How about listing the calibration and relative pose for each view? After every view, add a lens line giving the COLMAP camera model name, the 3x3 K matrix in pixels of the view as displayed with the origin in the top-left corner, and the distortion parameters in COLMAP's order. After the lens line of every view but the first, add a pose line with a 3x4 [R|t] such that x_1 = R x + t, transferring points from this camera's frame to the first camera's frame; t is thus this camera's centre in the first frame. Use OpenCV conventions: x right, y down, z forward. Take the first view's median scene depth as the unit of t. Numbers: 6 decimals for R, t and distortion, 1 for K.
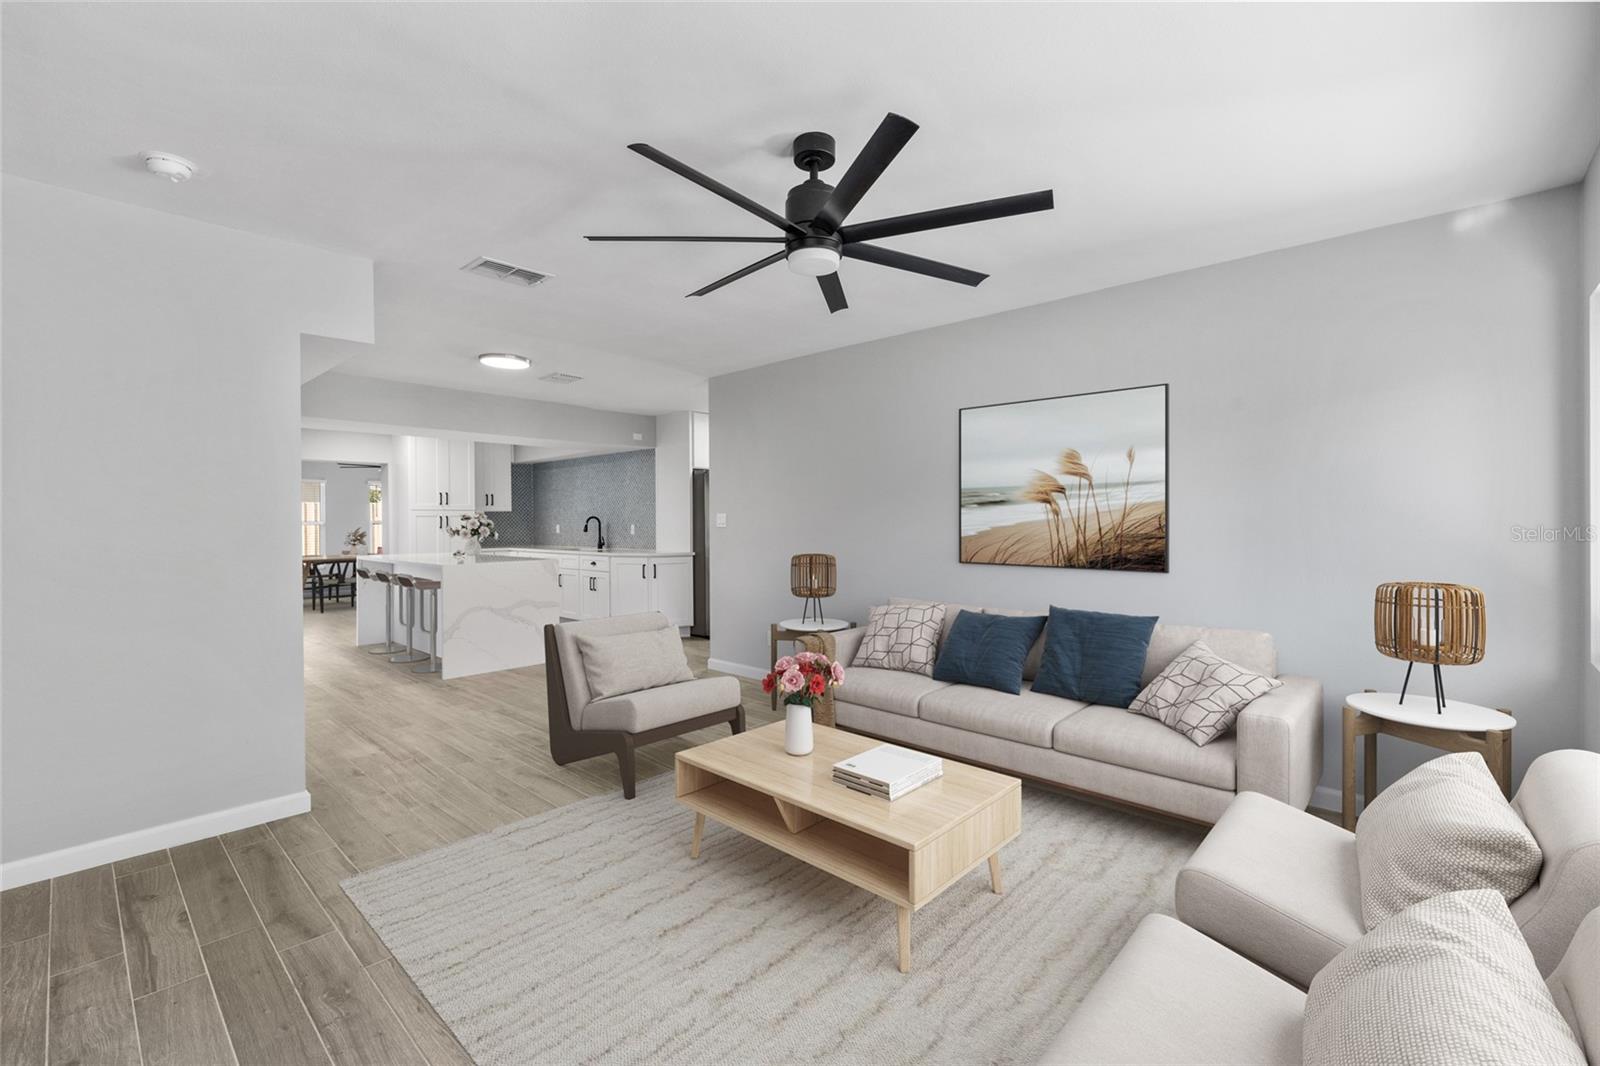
lens RADIAL K [[686.6, 0, 798.9], [0, 686.6, 528.3], [0, 0, 1]] dist [0.001861, 0.000068]
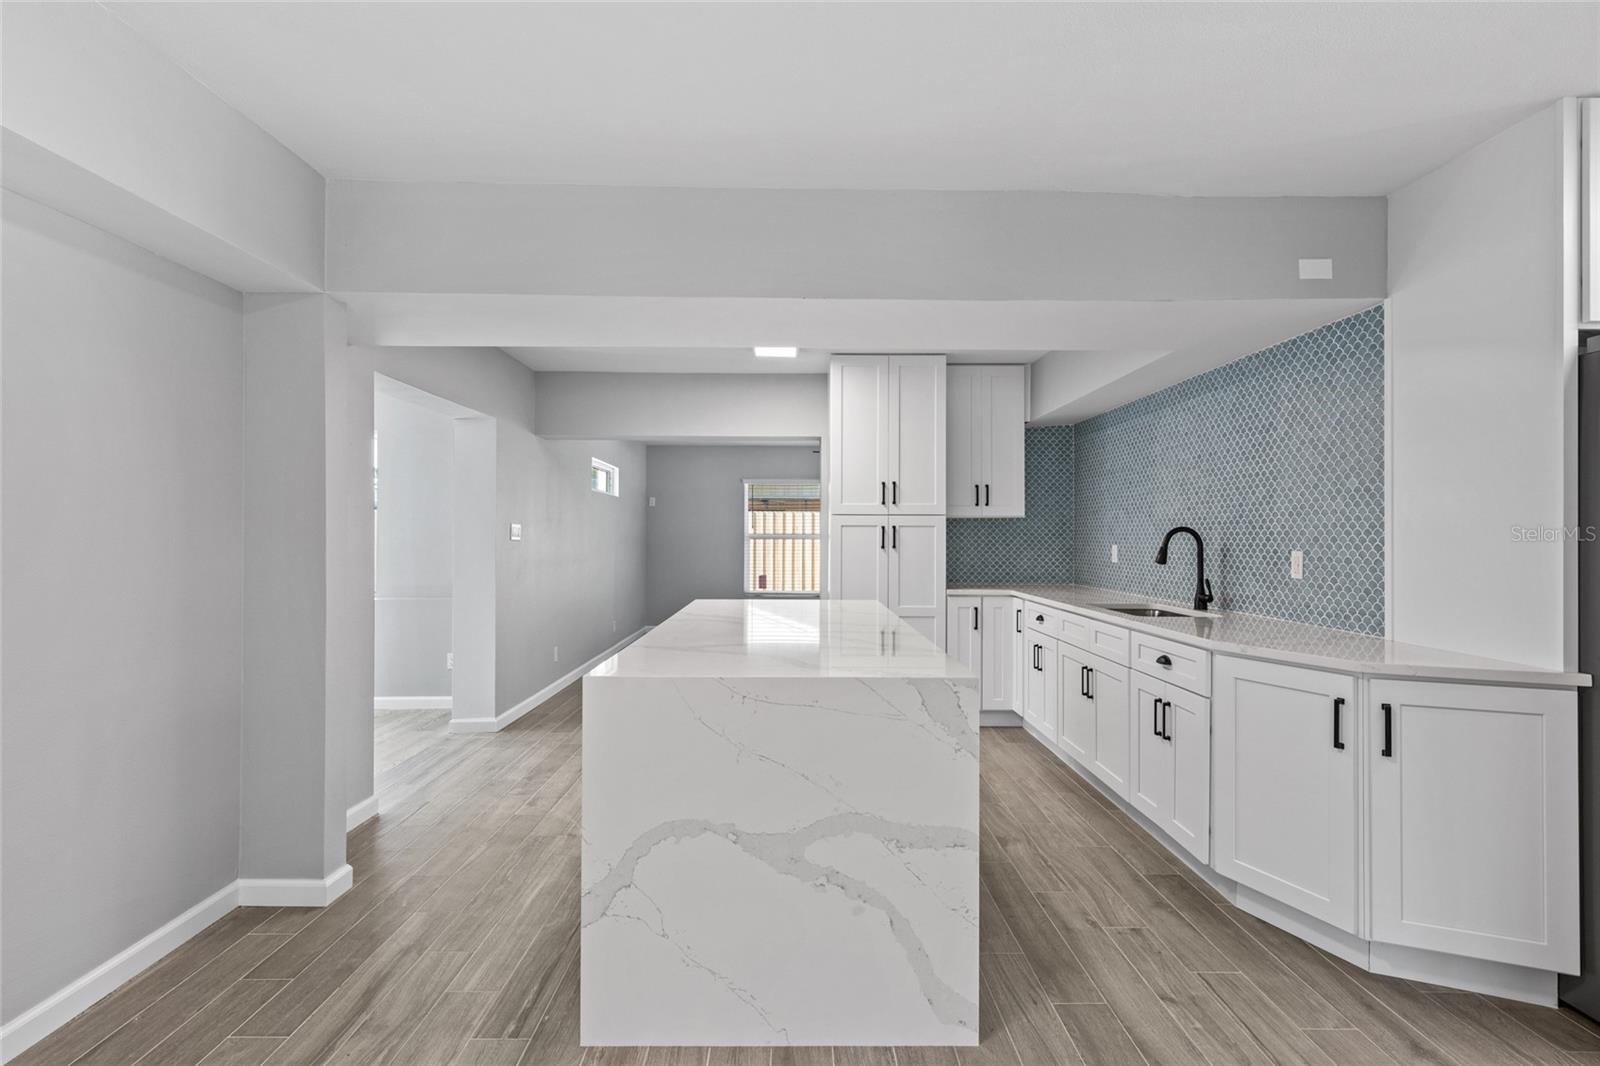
lens RADIAL K [[779.9, 0, 797.4], [0, 779.9, 529.4], [0, 0, 1]] dist [0.001024, 0.000032]
pose [[0.685637, 0.004315, -0.727931, -0.142790], [-0.017362, 0.999795, -0.010427, -0.008403], [0.727736, 0.019788, 0.685572, 0.607821]]
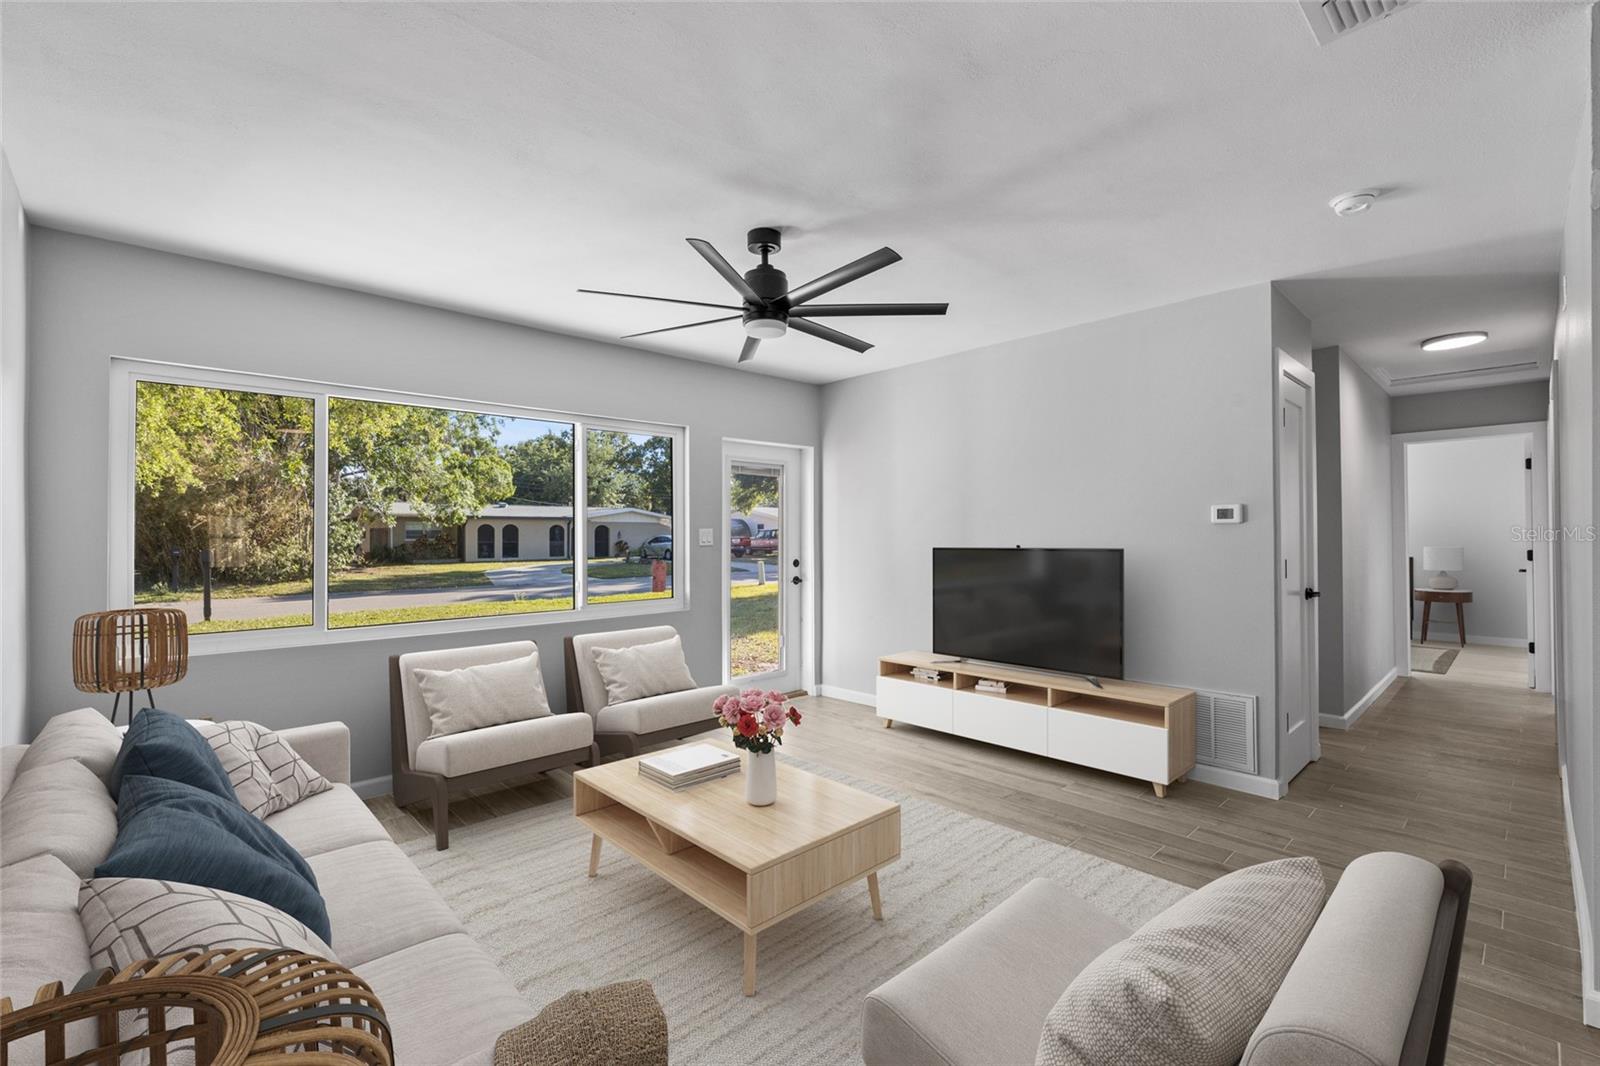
lens RADIAL K [[691.9, 0, 795.8], [0, 691.9, 528.2], [0, 0, 1]] dist [0.002495, -0.000485]
pose [[-0.997749, 0.012610, 0.065863, -0.034042], [0.012854, 0.999912, 0.003277, -0.009238], [-0.065816, 0.004116, -0.997823, 0.660348]]
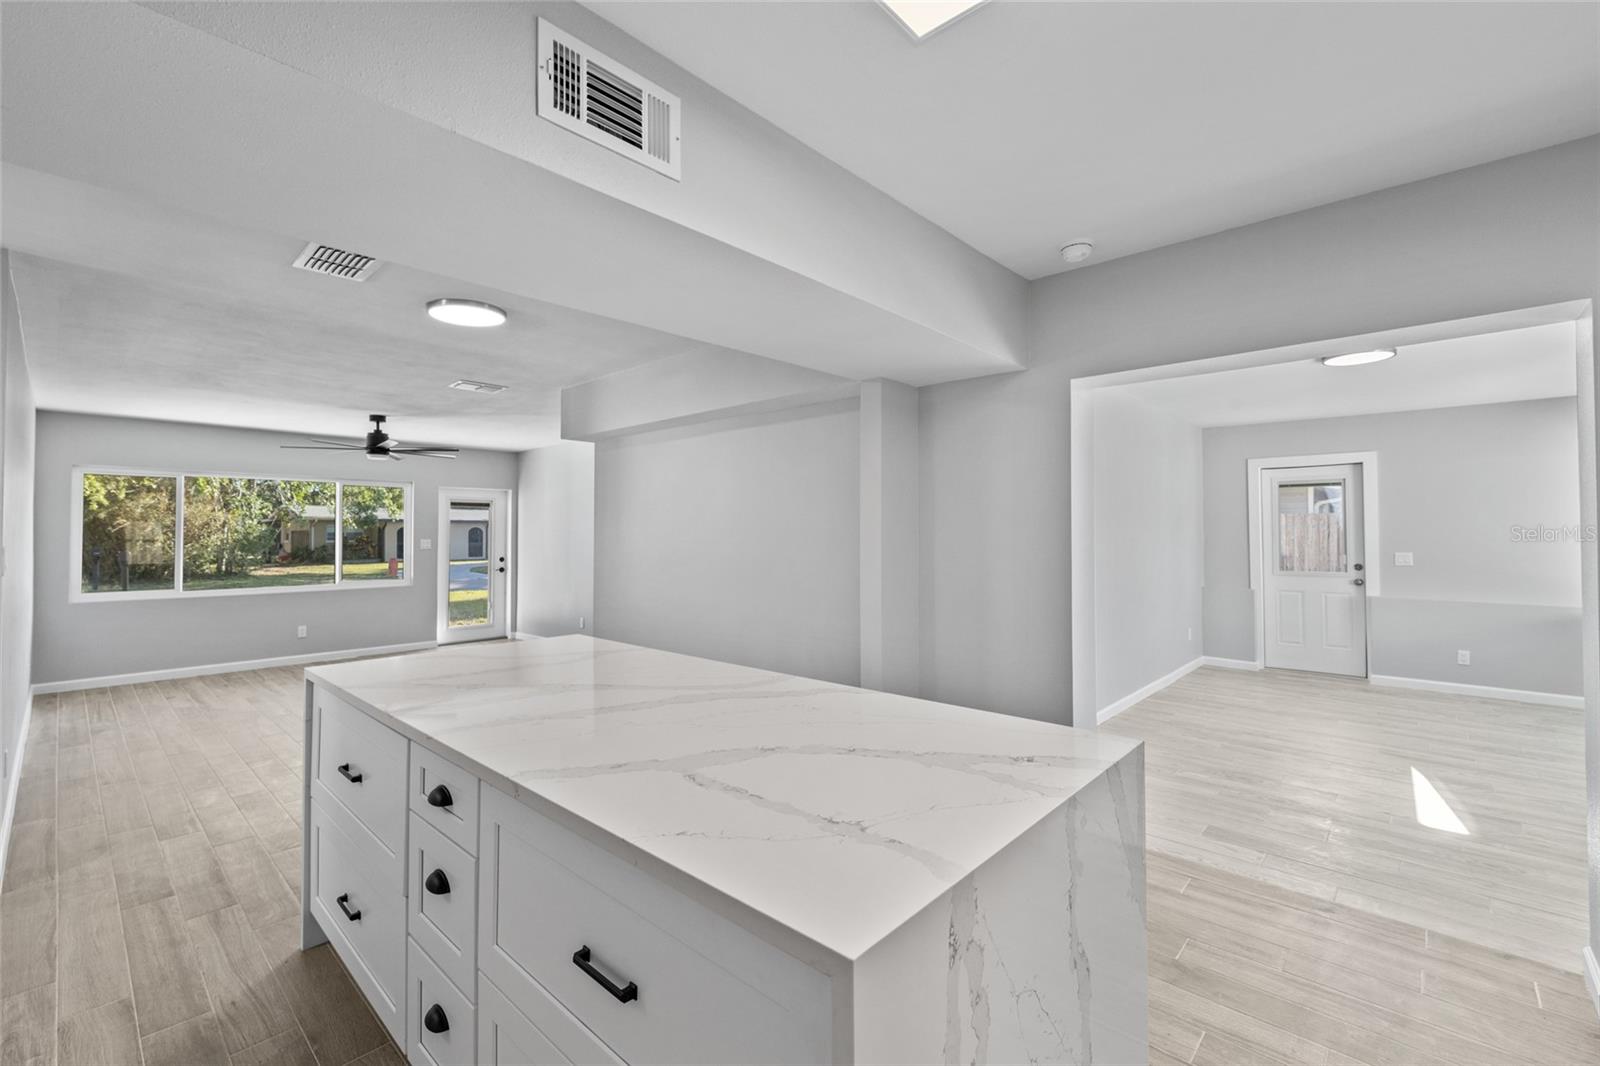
lens RADIAL K [[680.9, 0, 789.9], [0, 680.9, 526.5], [0, 0, 1]] dist [0.011728, 0.000160]
pose [[-0.999925, 0.011033, 0.005232, -0.511482], [0.011036, 0.999939, 0.000444, -0.023269], [-0.005226, 0.000501, -0.999986, 1.140431]]
